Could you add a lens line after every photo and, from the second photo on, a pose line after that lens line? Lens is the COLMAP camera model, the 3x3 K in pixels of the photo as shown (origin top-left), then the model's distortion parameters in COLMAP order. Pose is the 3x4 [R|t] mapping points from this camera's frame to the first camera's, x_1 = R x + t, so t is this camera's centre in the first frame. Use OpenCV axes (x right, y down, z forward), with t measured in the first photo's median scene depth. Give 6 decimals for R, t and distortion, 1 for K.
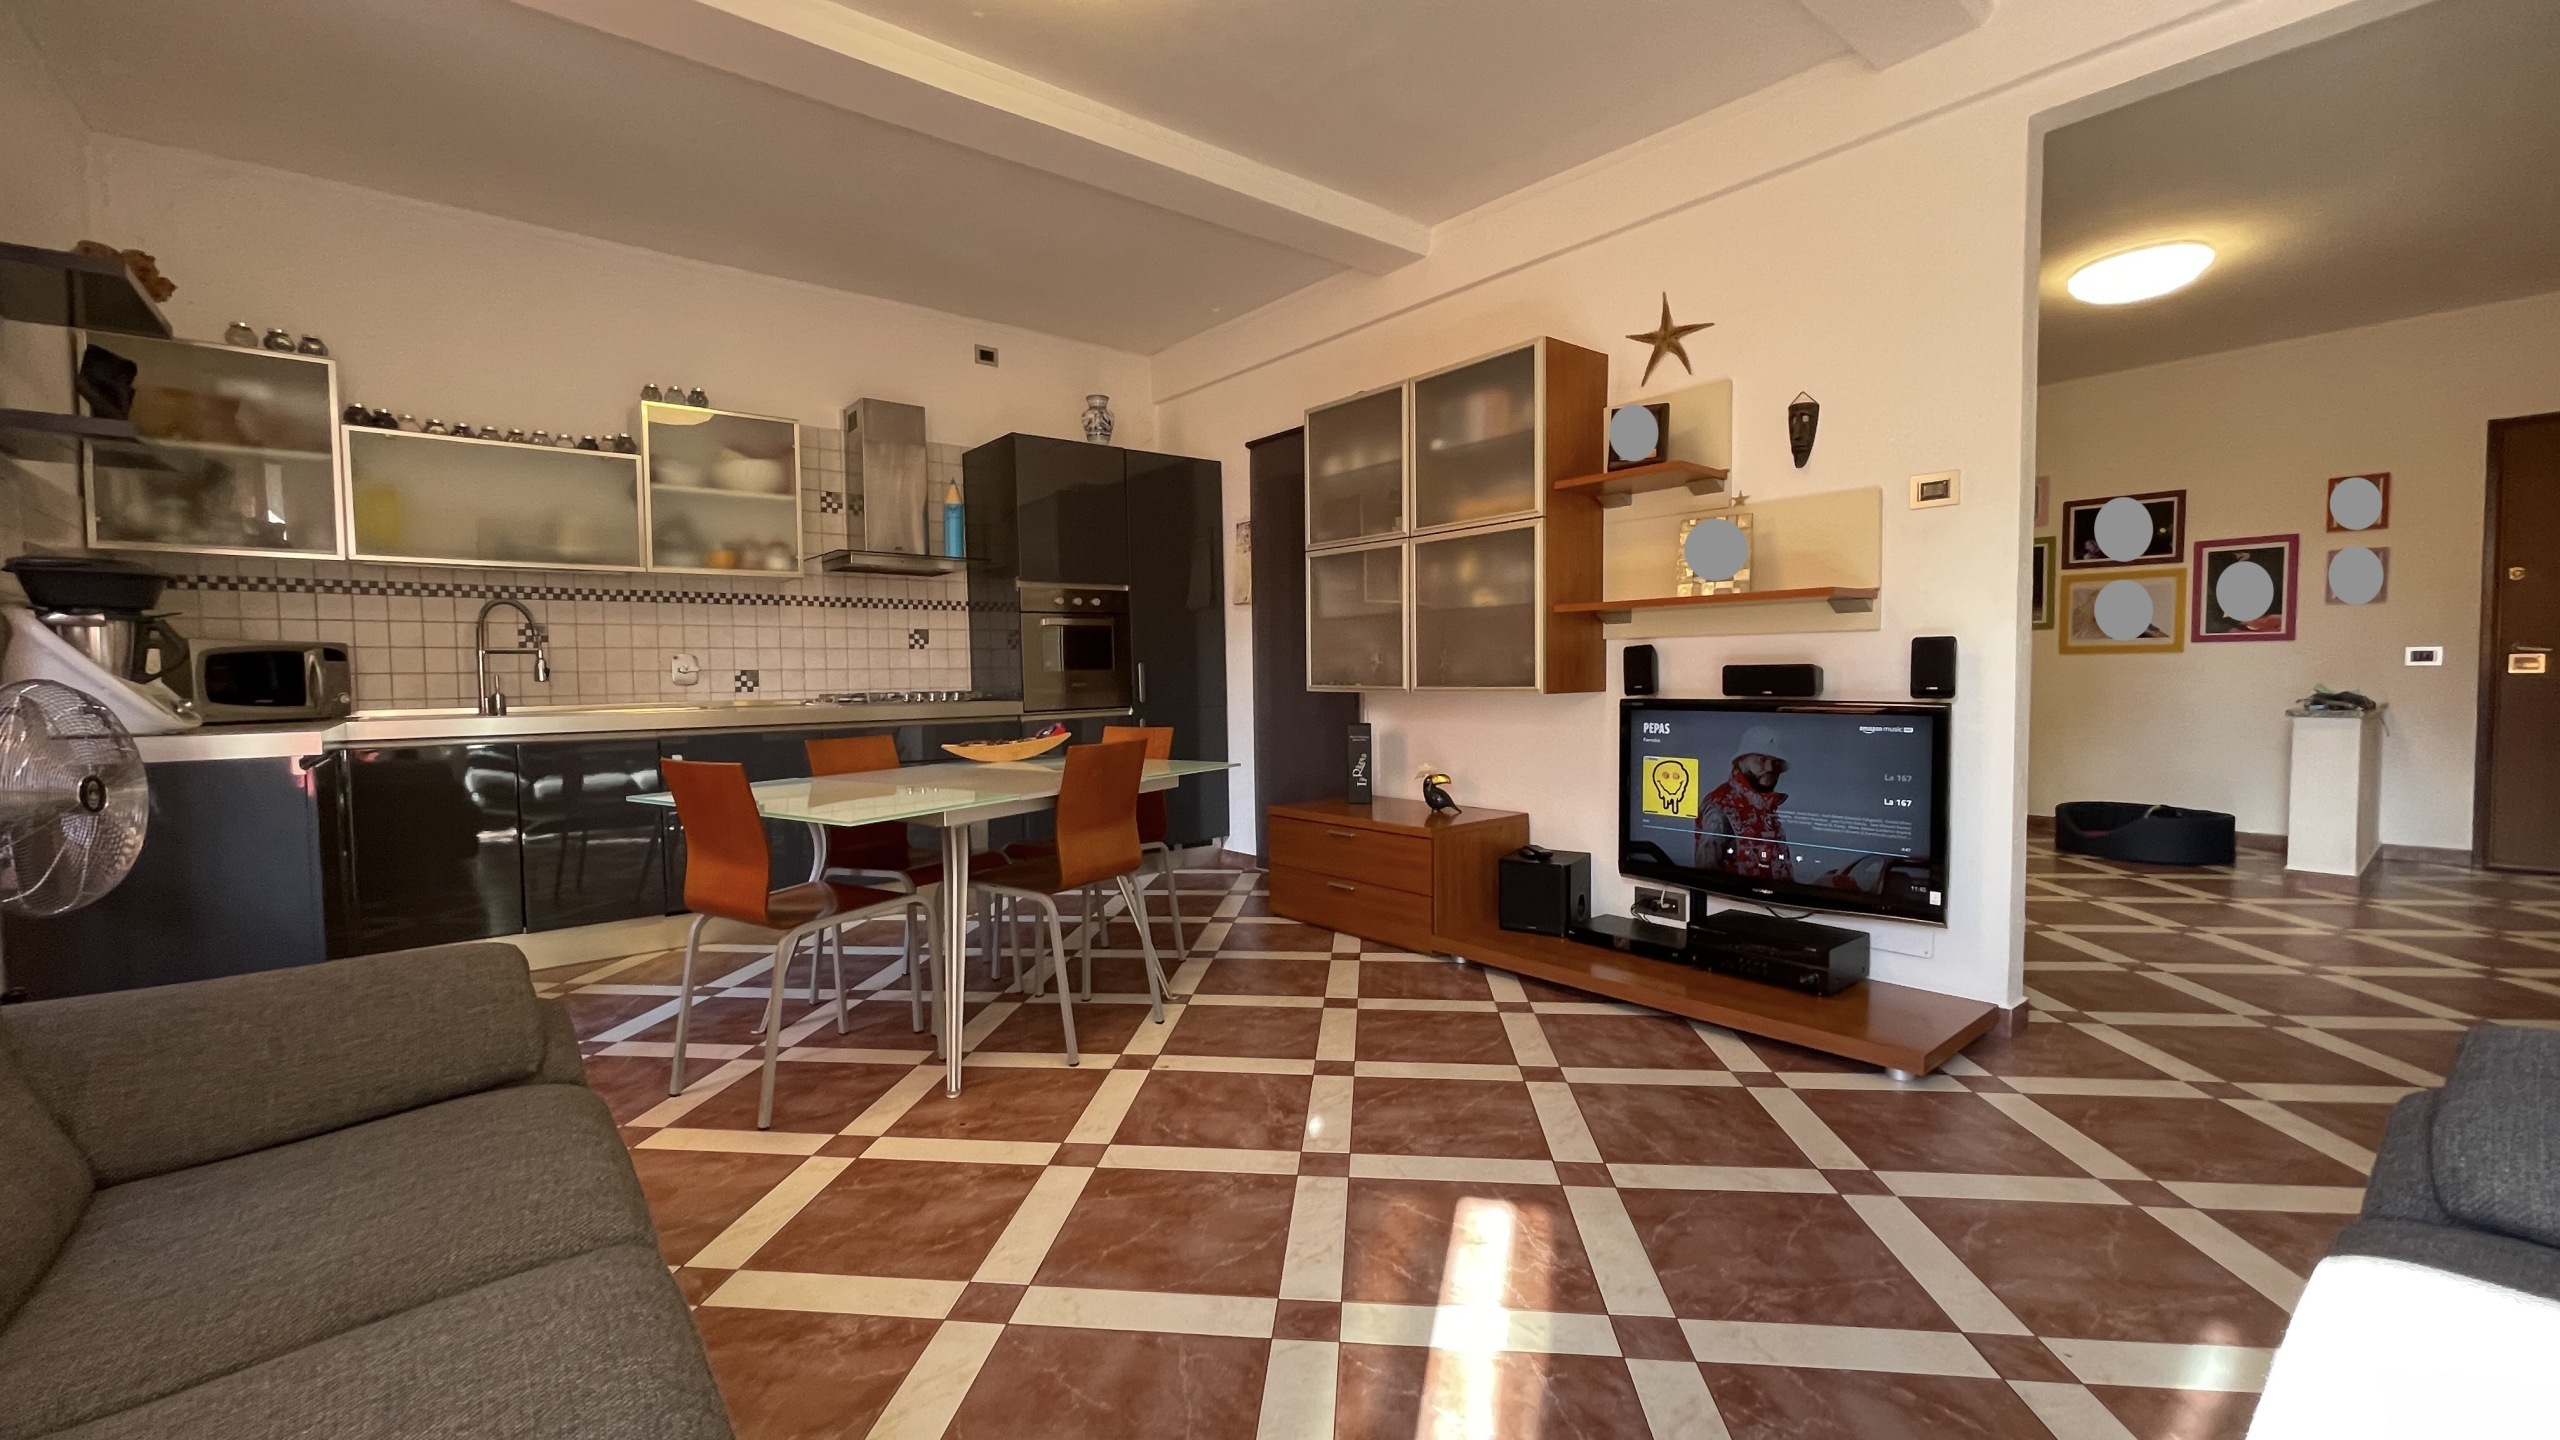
lens RADIAL K [[1035.9, 0, 1262.3], [0, 1035.9, 715.1], [0, 0, 1]] dist [-0.009266, 0.003415]
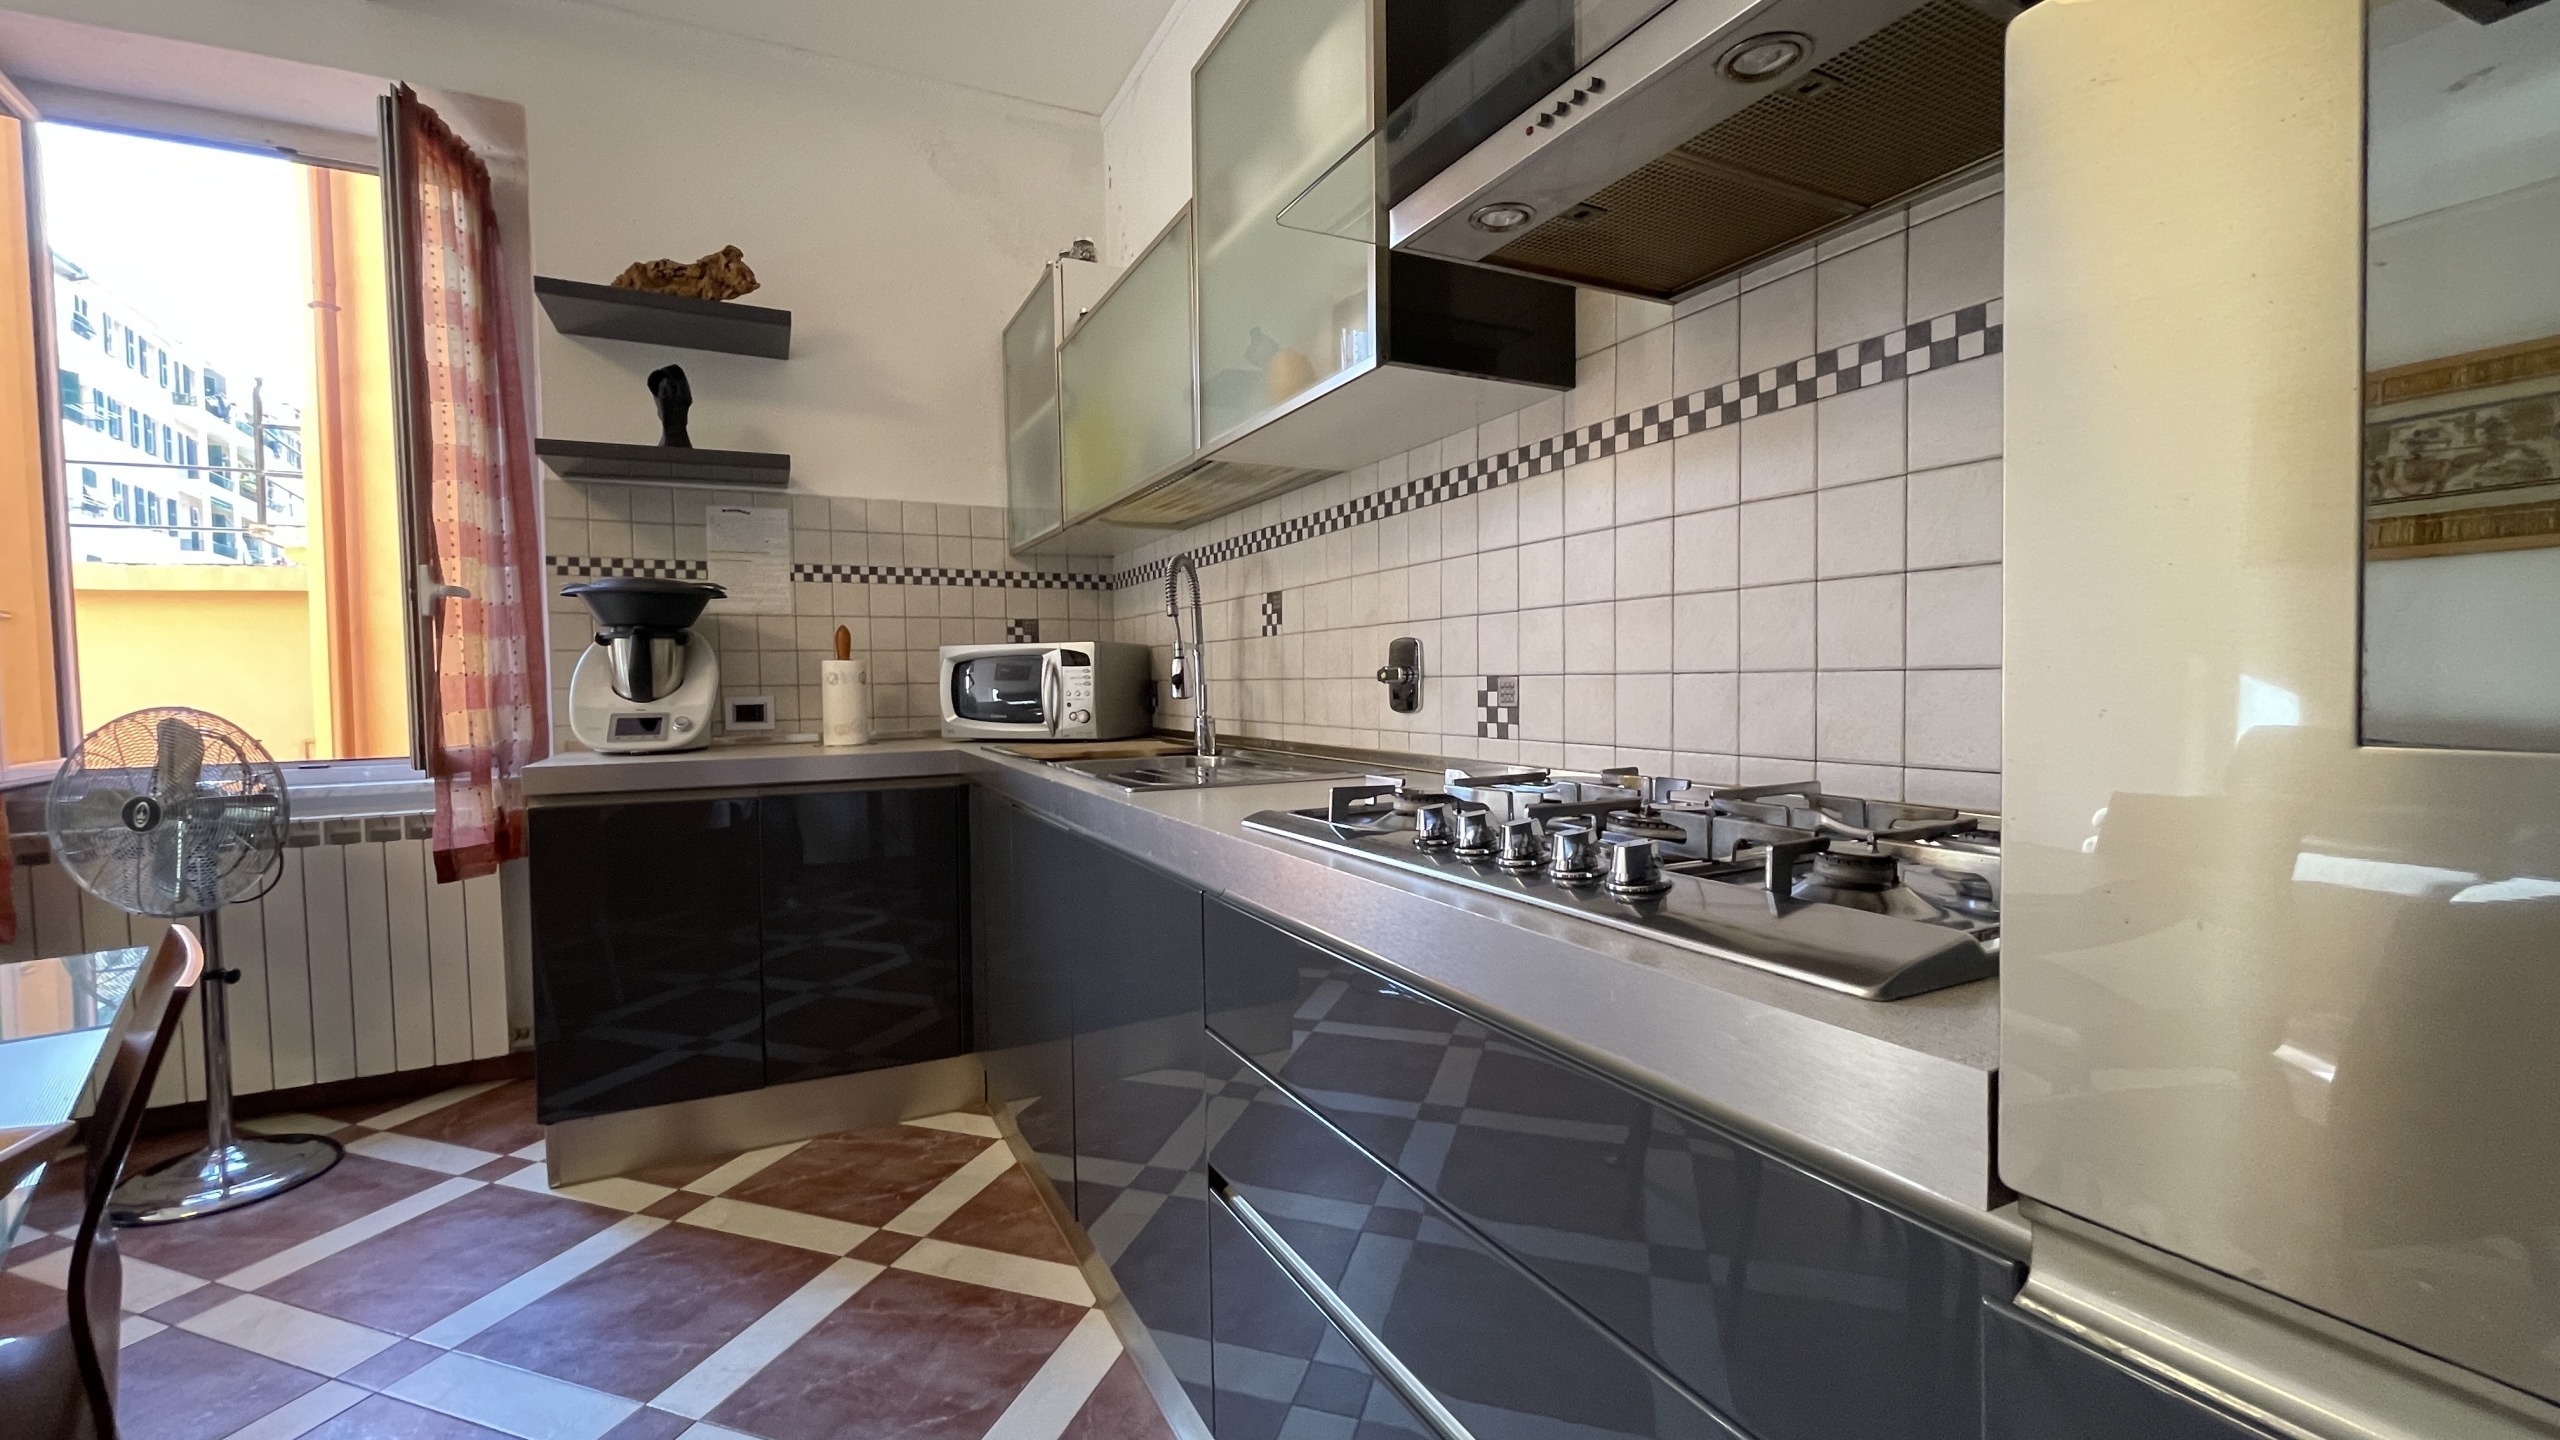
lens RADIAL K [[1031.8, 0, 1262.4], [0, 1031.8, 718.9], [0, 0, 1]] dist [-0.003363, 0.000799]
pose [[-0.221405, 0.053525, -0.973712, -0.178902], [-0.023202, 0.997921, 0.060131, -0.059777], [0.974906, 0.035905, -0.219703, 1.243307]]
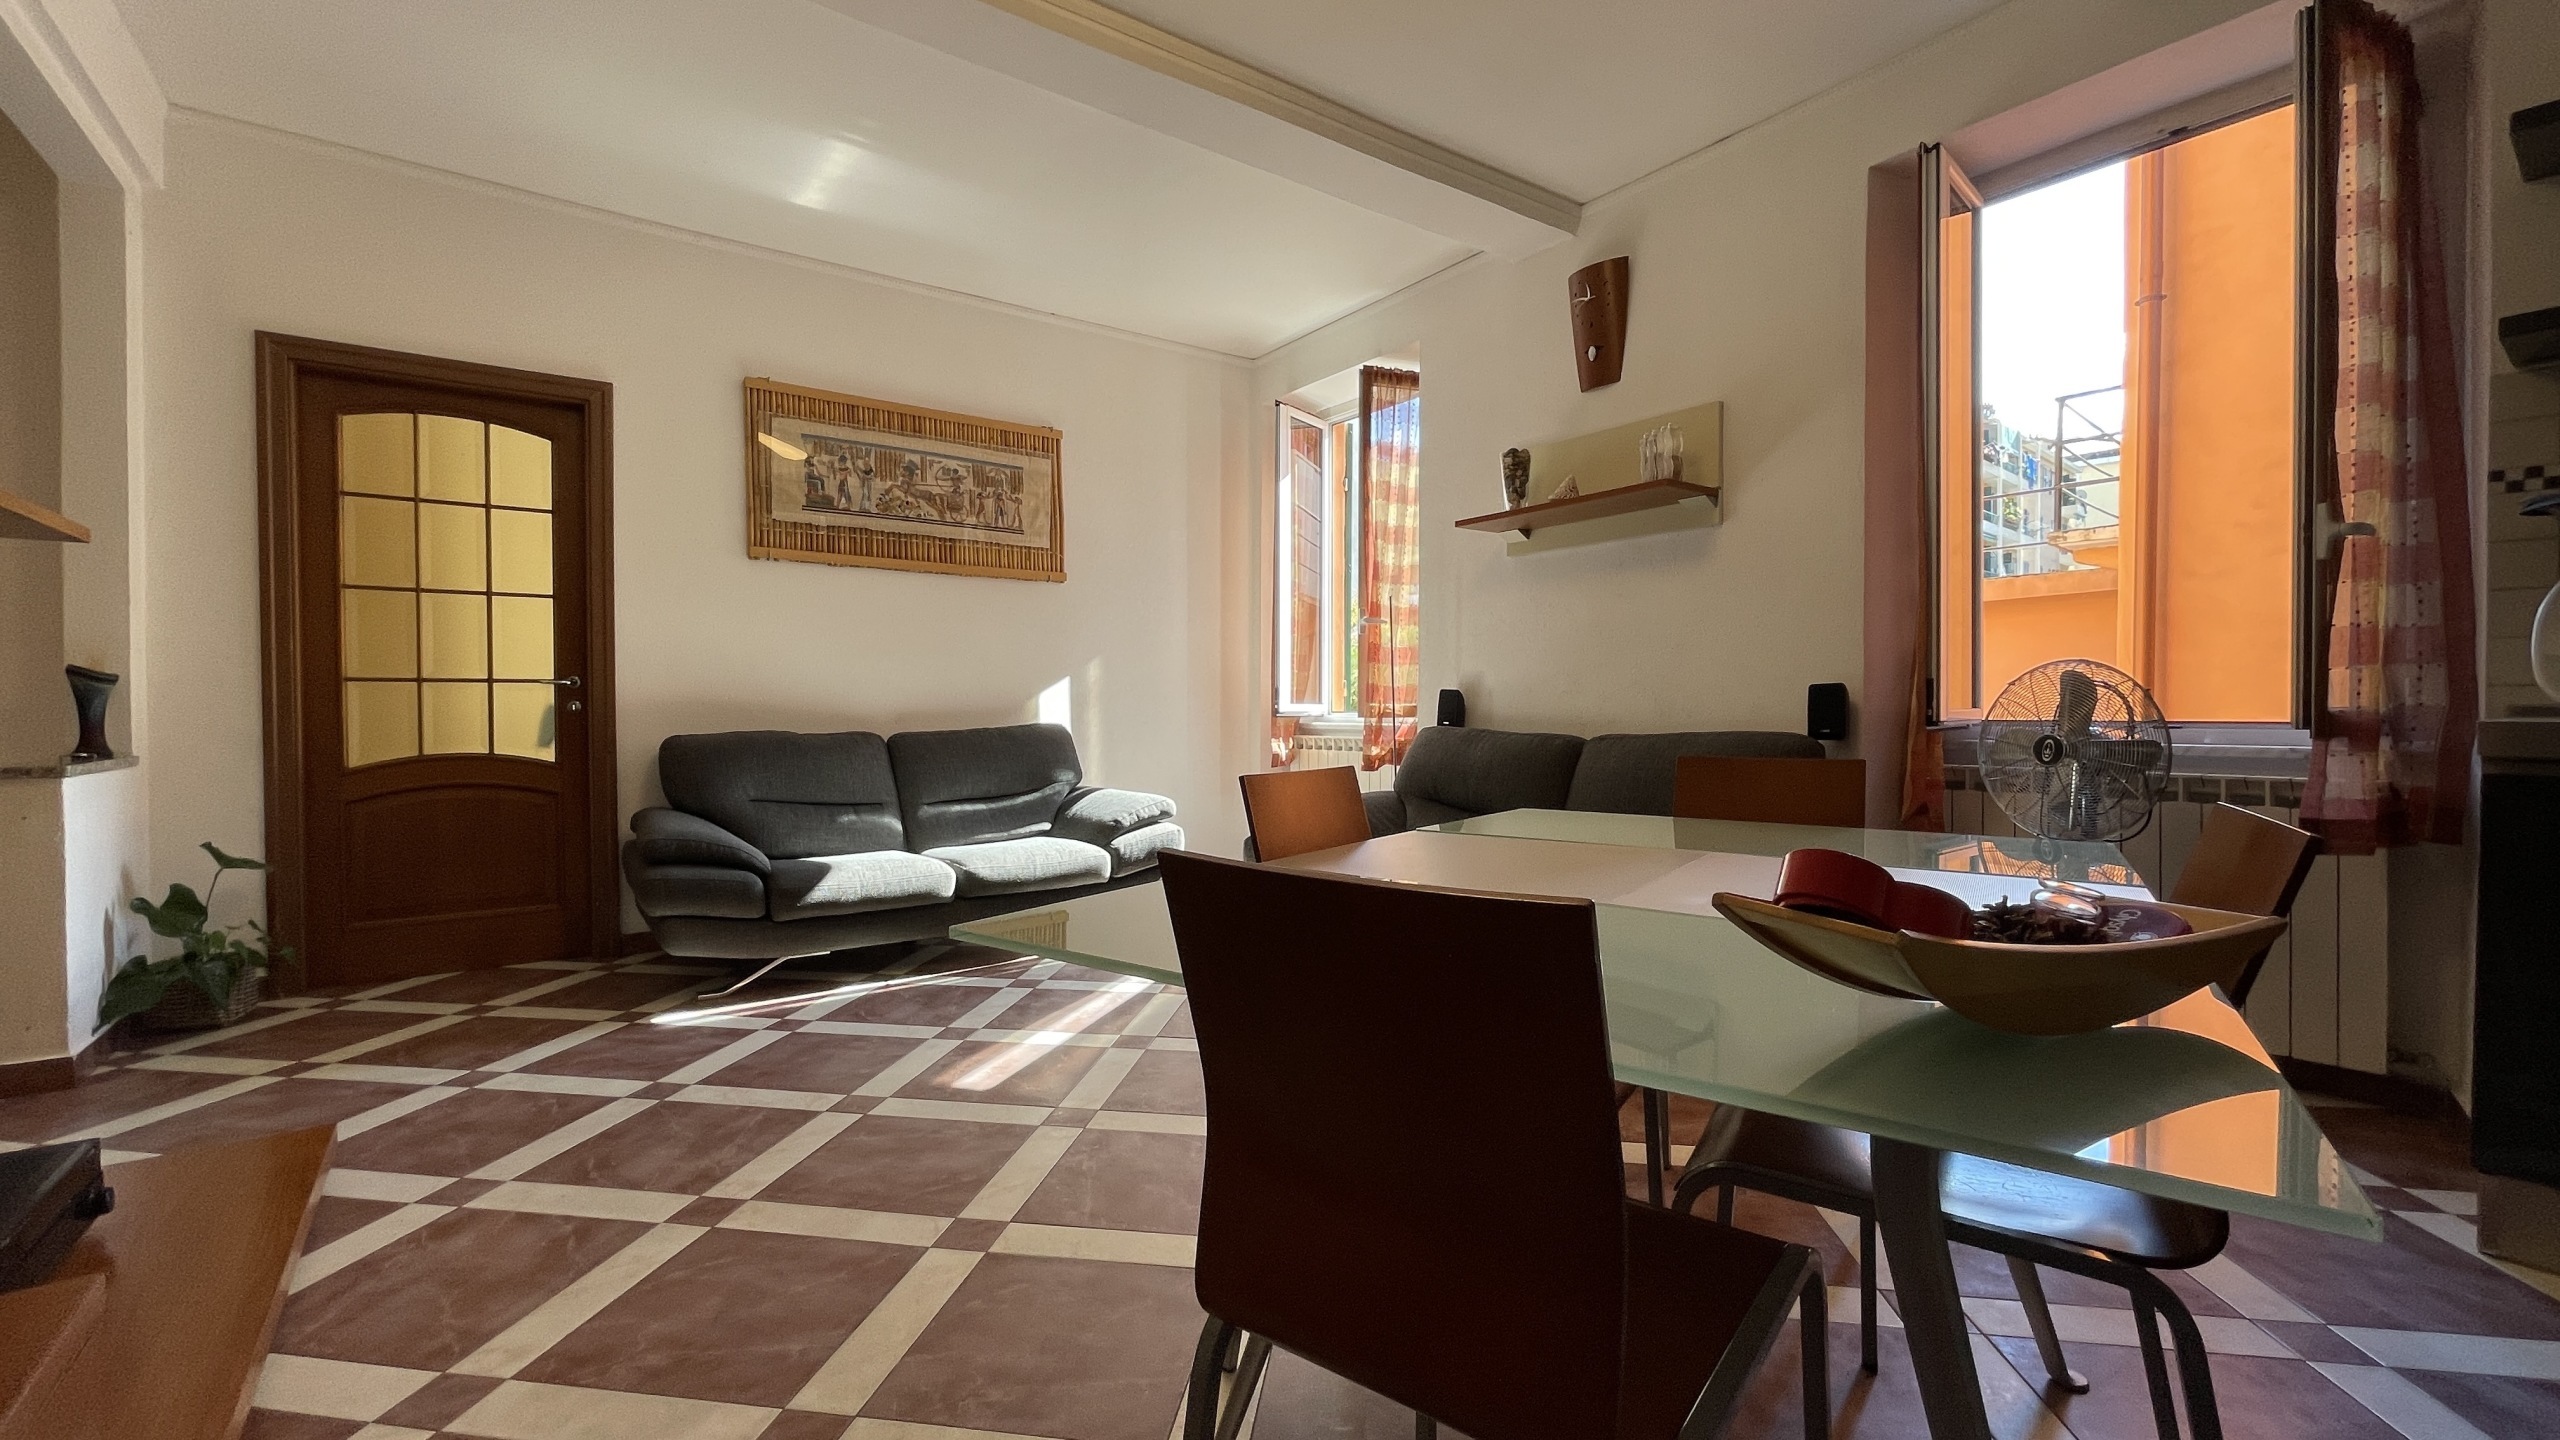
lens RADIAL K [[1035.9, 0, 1262.3], [0, 1035.9, 715.1], [0, 0, 1]] dist [-0.009266, 0.003415]
pose [[-0.998594, 0.015976, 0.050544, -0.119480], [0.018549, 0.998533, 0.050862, -0.025342], [-0.049657, 0.051728, -0.997426, 1.207685]]
